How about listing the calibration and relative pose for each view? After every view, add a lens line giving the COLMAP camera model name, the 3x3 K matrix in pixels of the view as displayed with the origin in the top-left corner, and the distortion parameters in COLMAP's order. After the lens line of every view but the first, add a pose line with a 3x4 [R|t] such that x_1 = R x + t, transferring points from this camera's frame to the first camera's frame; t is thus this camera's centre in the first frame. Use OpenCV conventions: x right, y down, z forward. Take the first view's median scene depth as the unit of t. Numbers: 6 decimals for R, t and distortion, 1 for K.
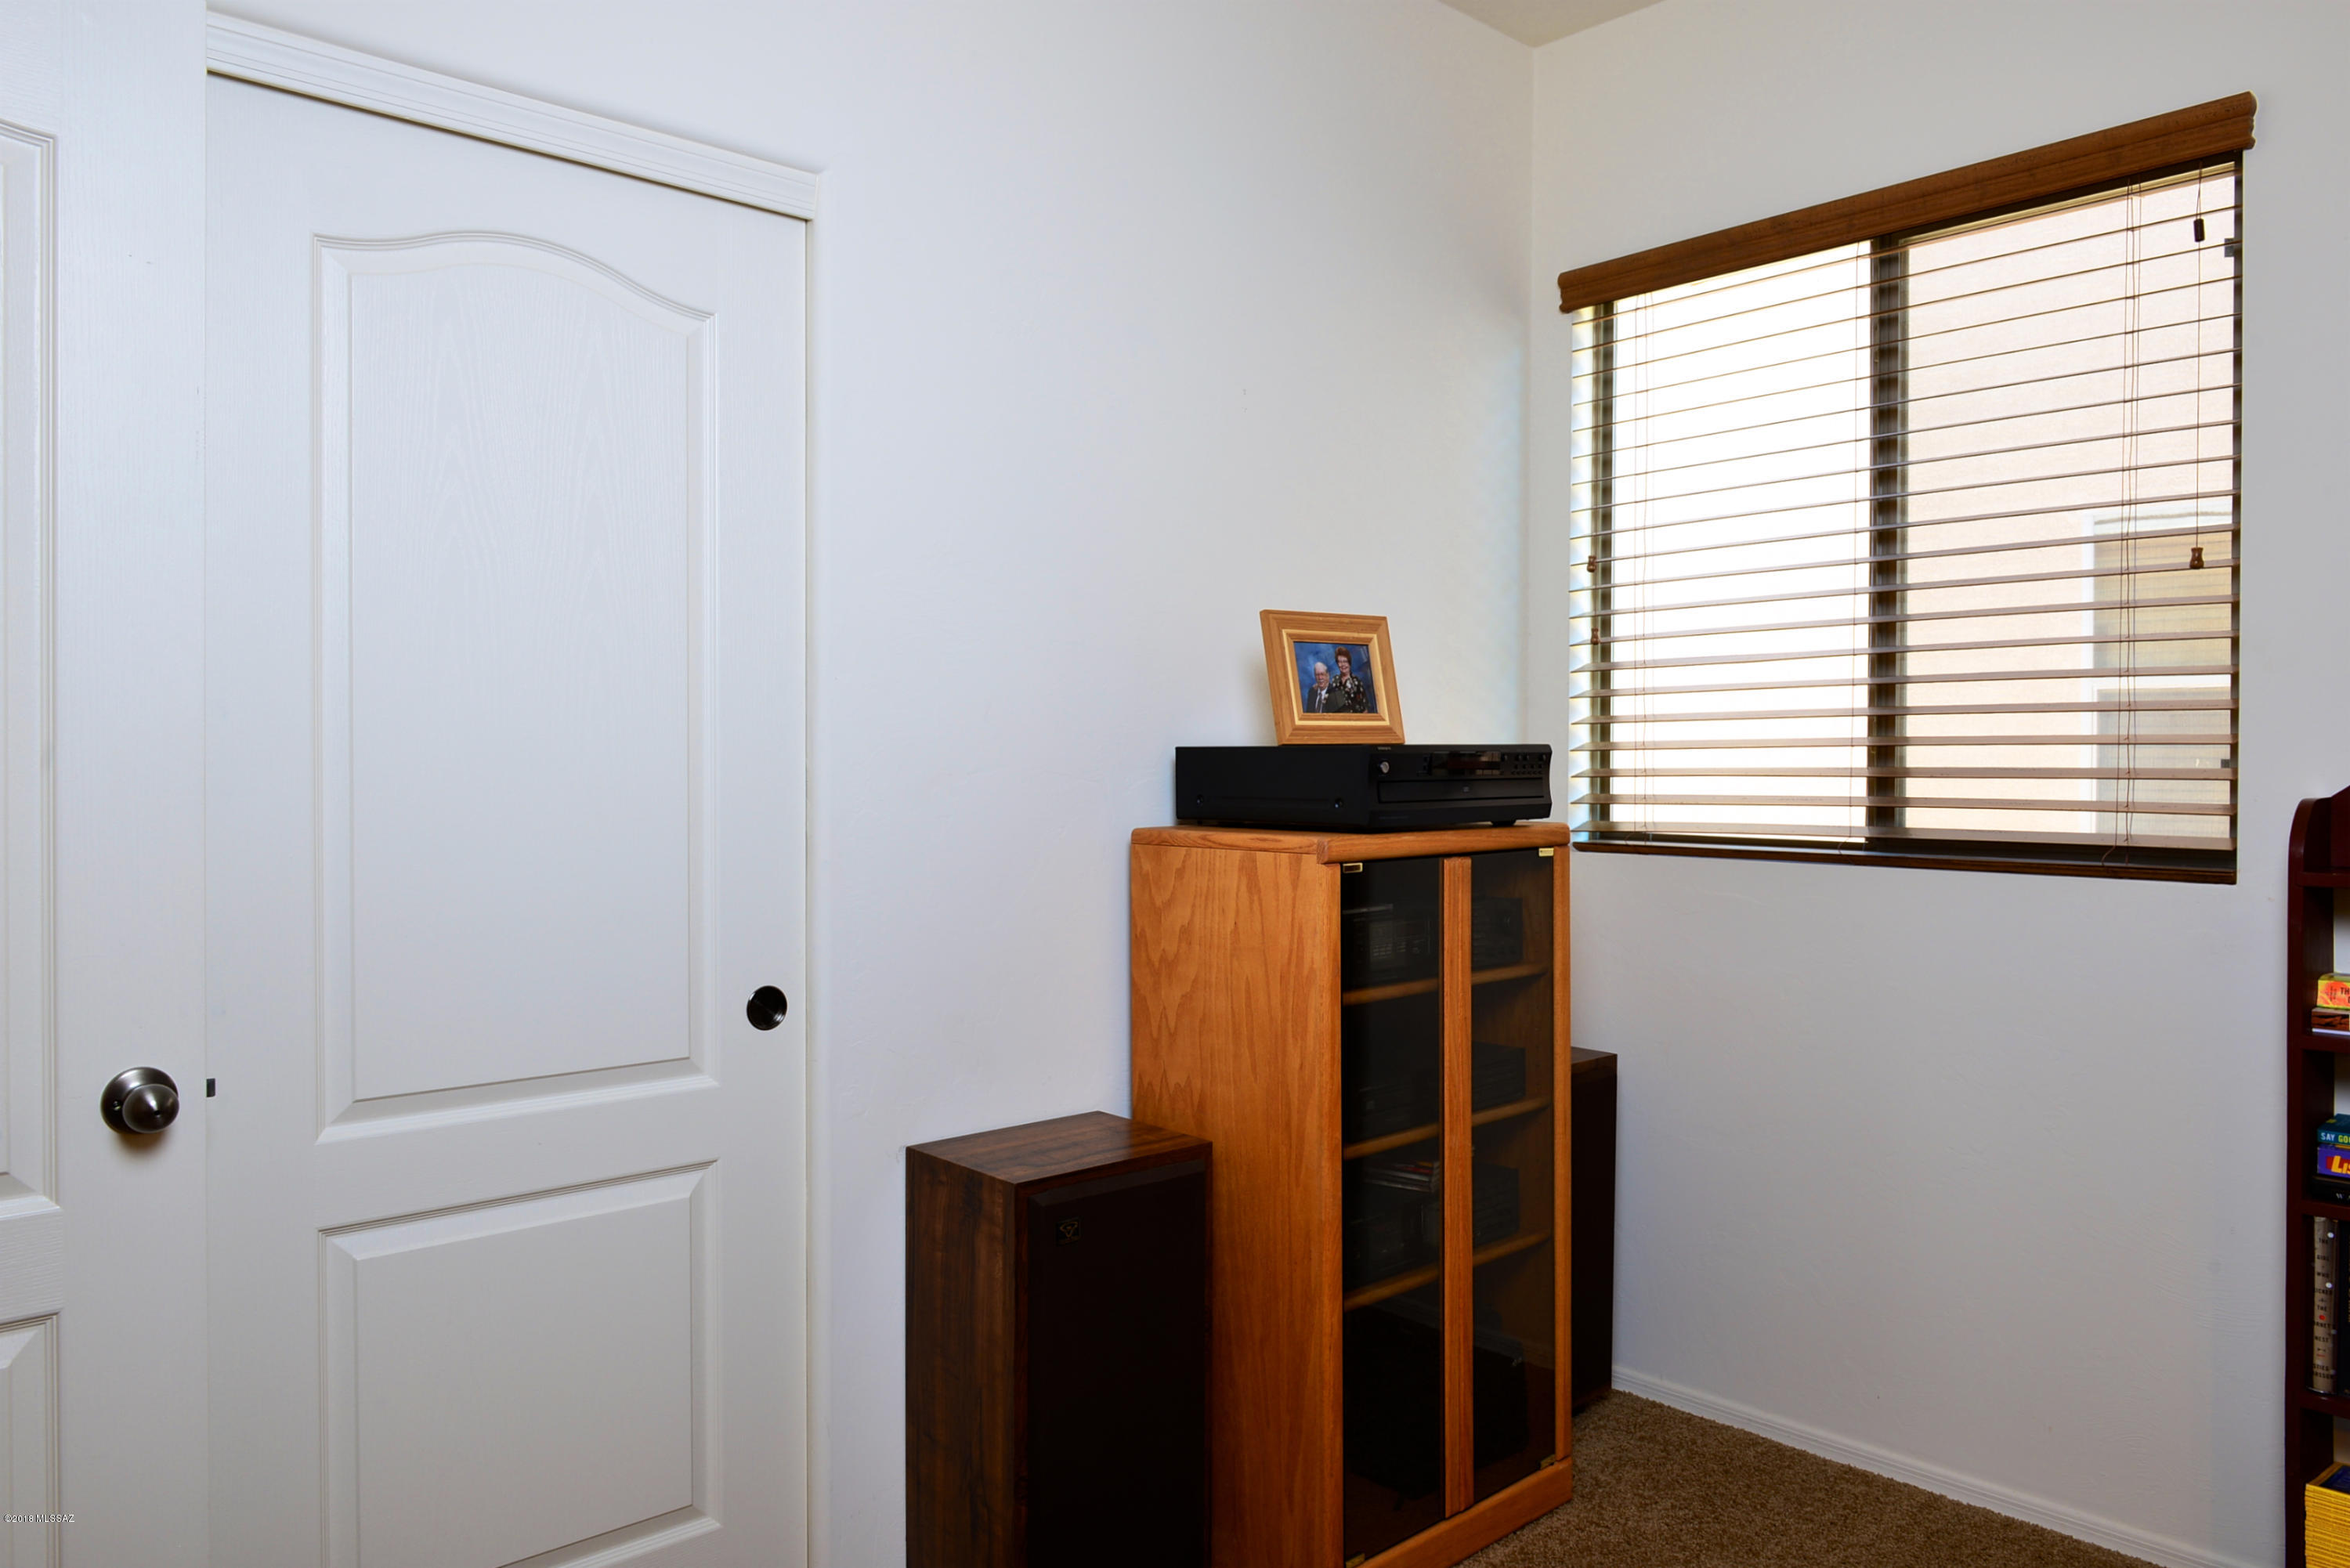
lens RADIAL K [[1630.4, 0, 1187.5], [0, 1630.4, 798.3], [0, 0, 1]] dist [-0.000045, -0.000263]
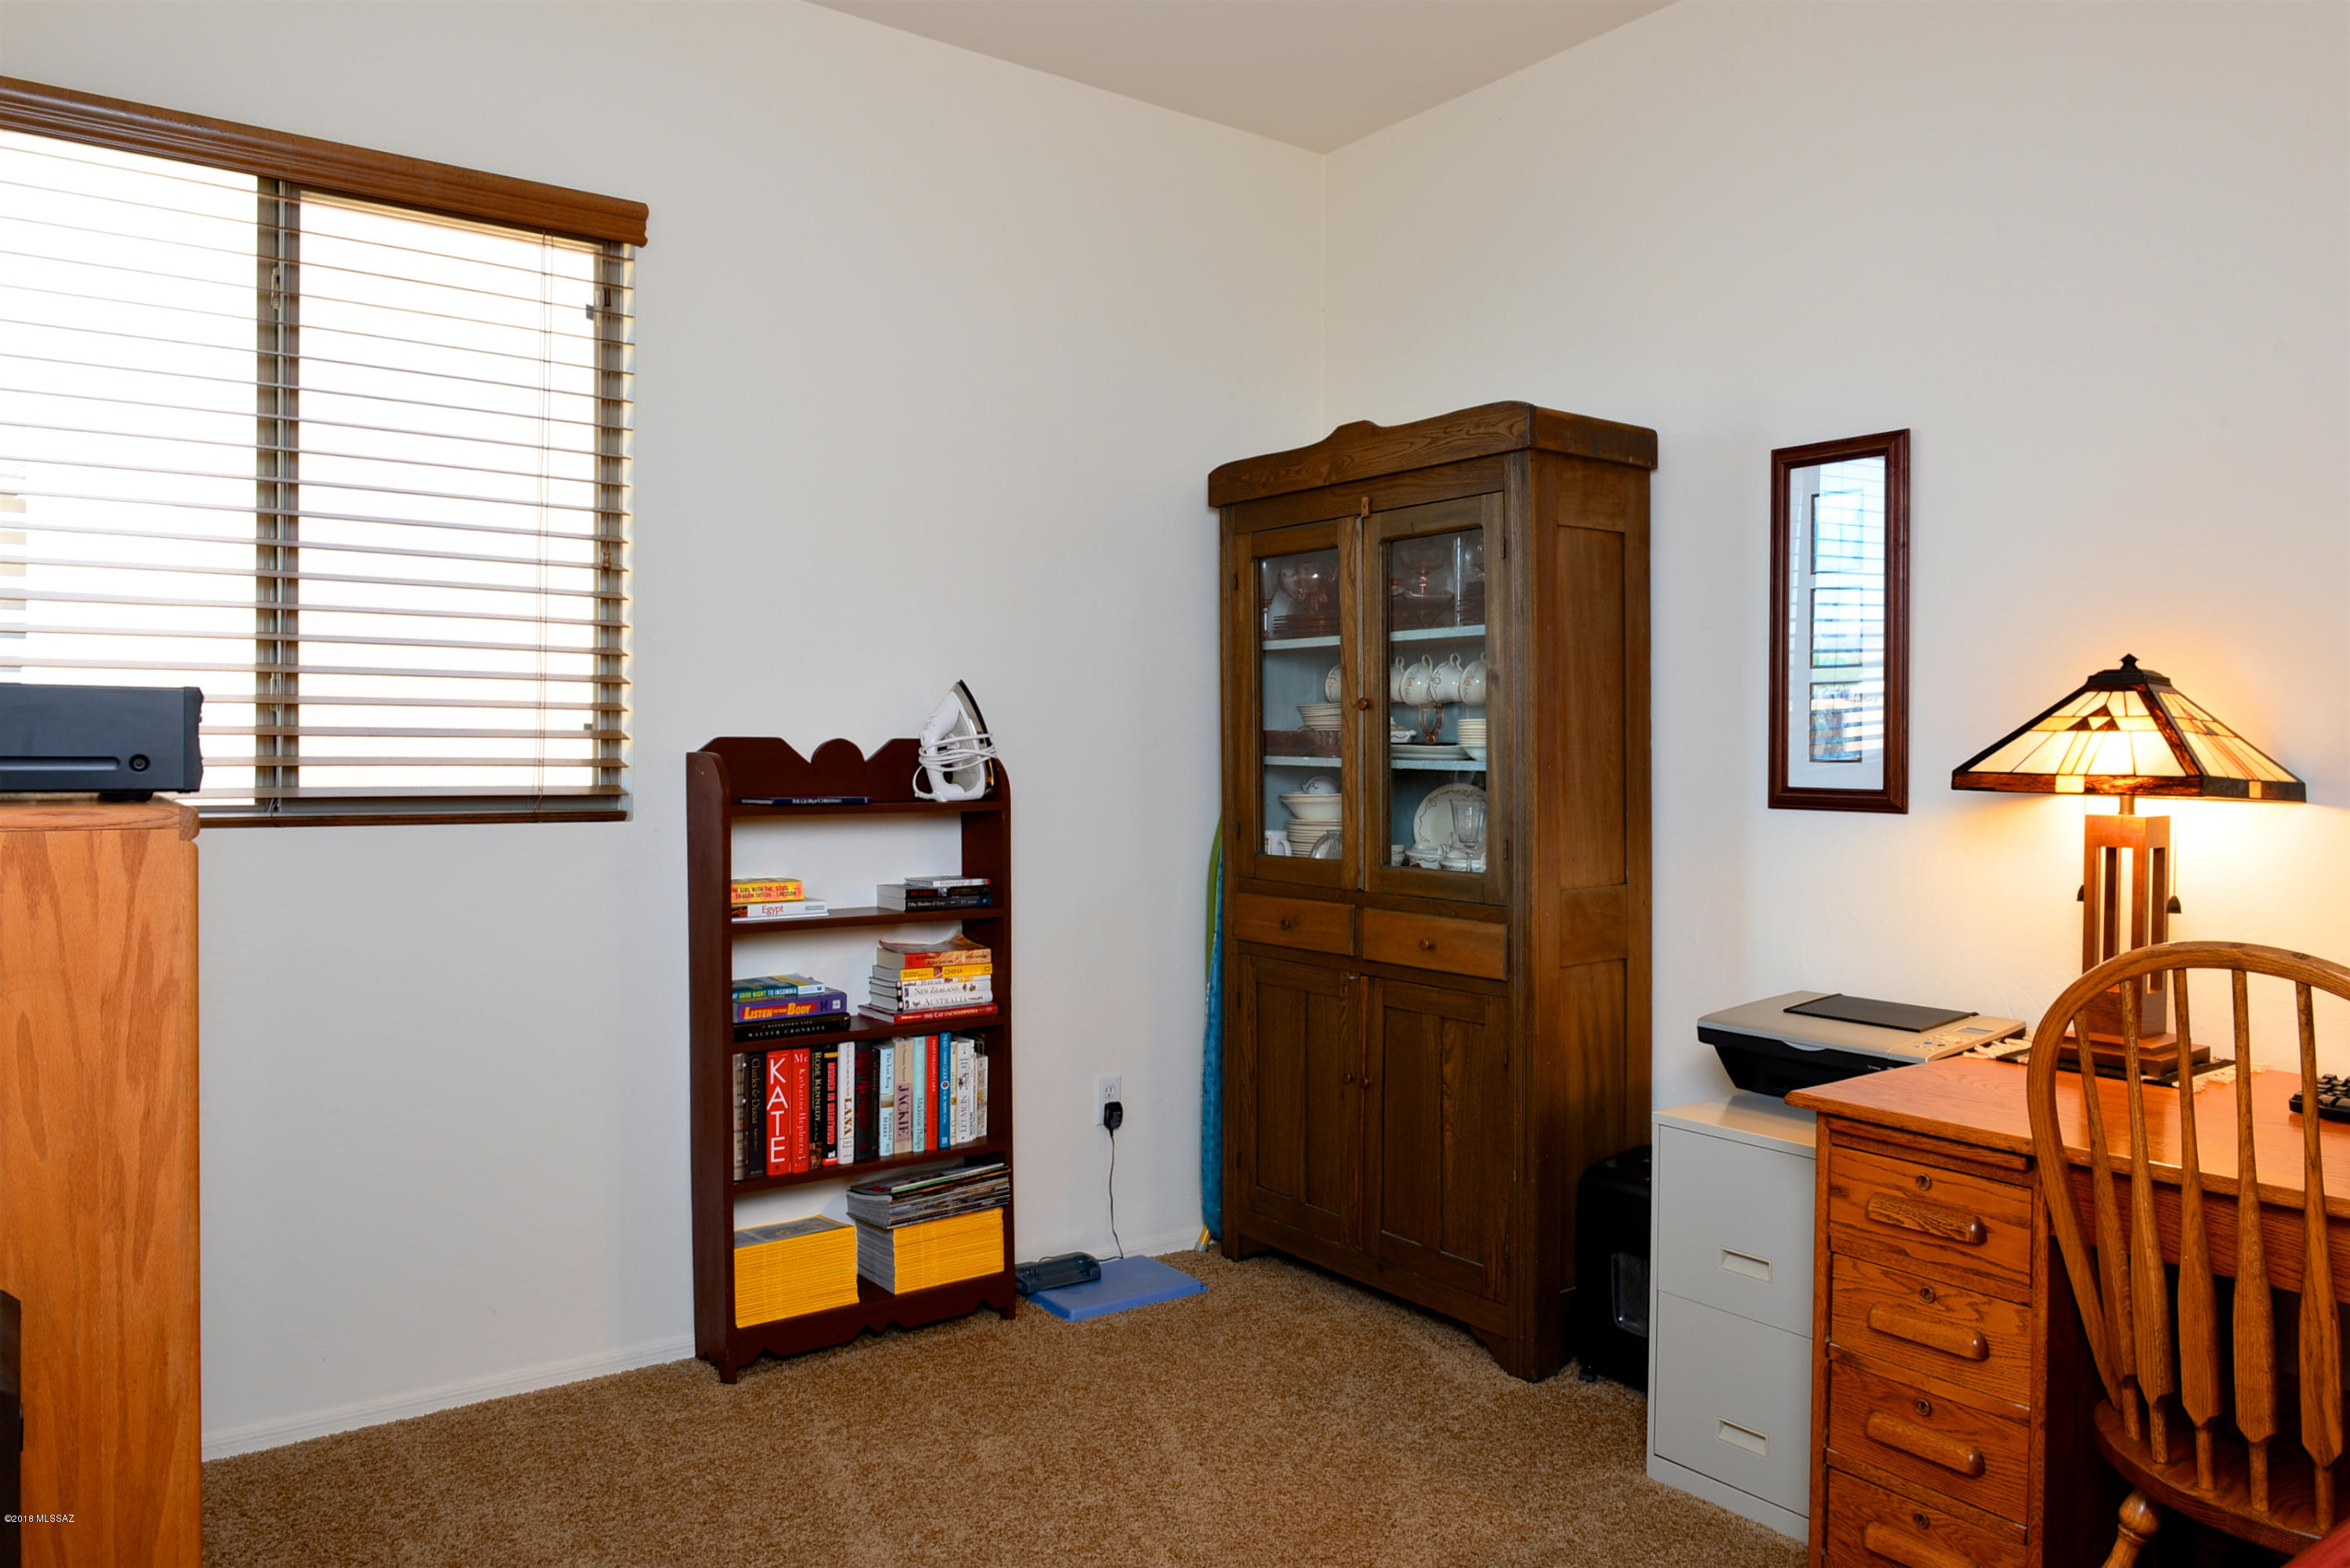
lens RADIAL K [[1630.4, 0, 1187.5], [0, 1630.4, 798.3], [0, 0, 1]] dist [-0.000045, -0.000263]
pose [[0.115488, -0.028360, 0.992904, -0.549073], [0.013391, 0.999546, 0.026992, 0.006099], [-0.993219, 0.010179, 0.115815, 0.398233]]
